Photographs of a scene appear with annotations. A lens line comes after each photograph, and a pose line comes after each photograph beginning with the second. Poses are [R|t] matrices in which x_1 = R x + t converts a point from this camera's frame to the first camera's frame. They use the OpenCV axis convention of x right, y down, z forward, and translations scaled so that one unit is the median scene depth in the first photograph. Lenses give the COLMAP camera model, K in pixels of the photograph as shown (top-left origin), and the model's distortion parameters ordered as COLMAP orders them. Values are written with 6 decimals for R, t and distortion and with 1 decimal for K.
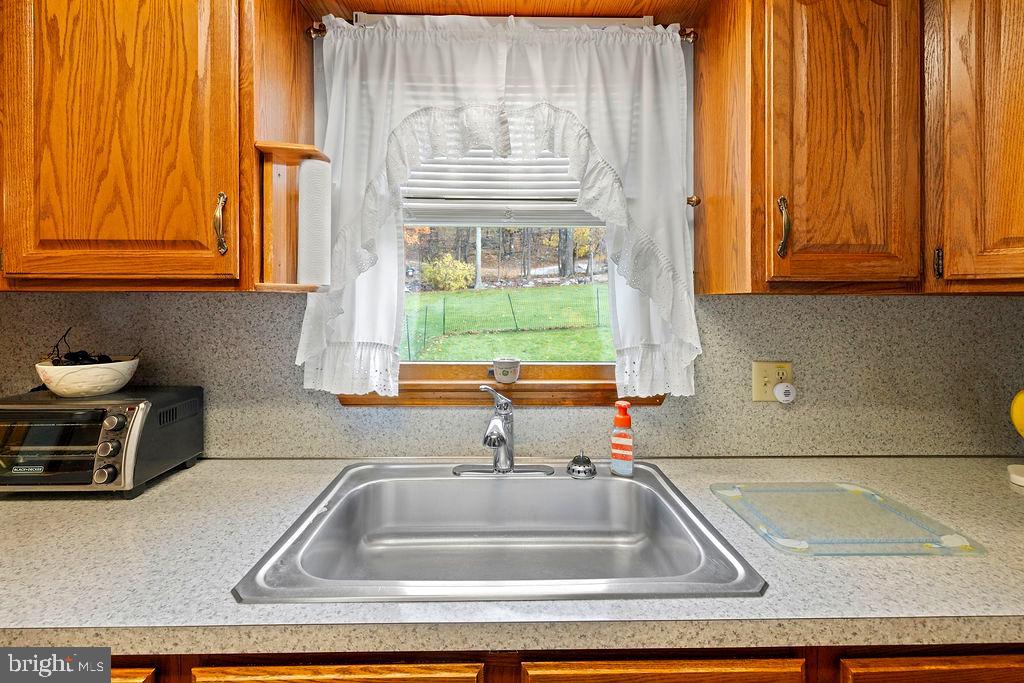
lens RADIAL K [[425.7, 0, 513.6], [0, 425.7, 300.2], [0, 0, 1]] dist [-0.001790, -0.000699]
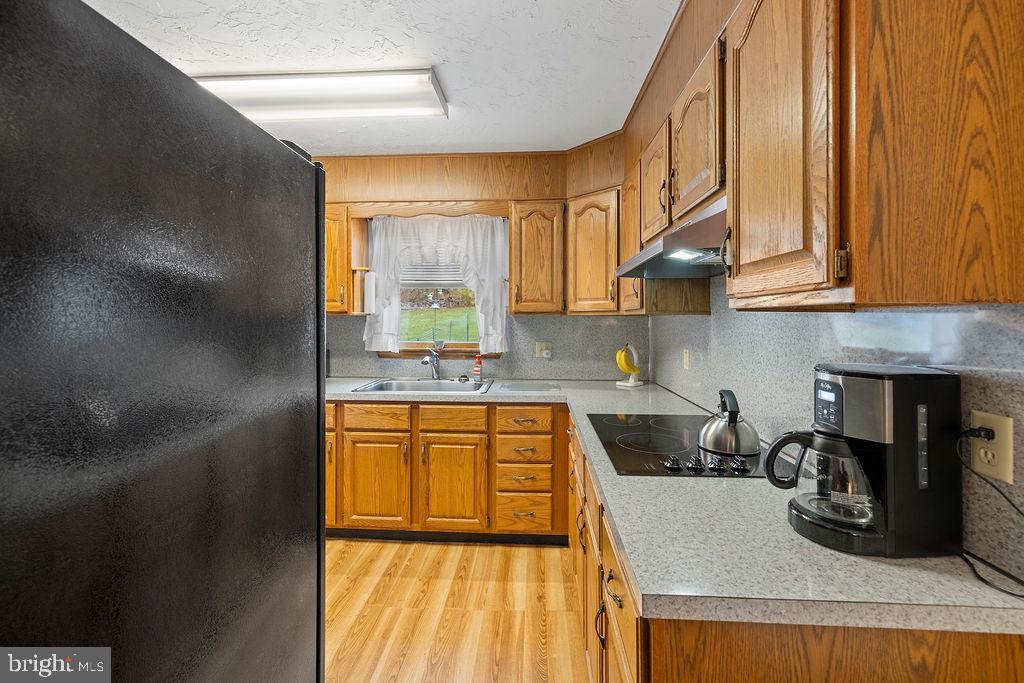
lens RADIAL K [[431.9, 0, 508.8], [0, 431.9, 312.3], [0, 0, 1]] dist [0.001190, -0.000219]
pose [[0.995196, -0.002886, -0.097863, 0.700556], [0.002127, 0.999967, -0.007861, -0.012540], [0.097883, 0.007615, 0.995169, -1.679534]]
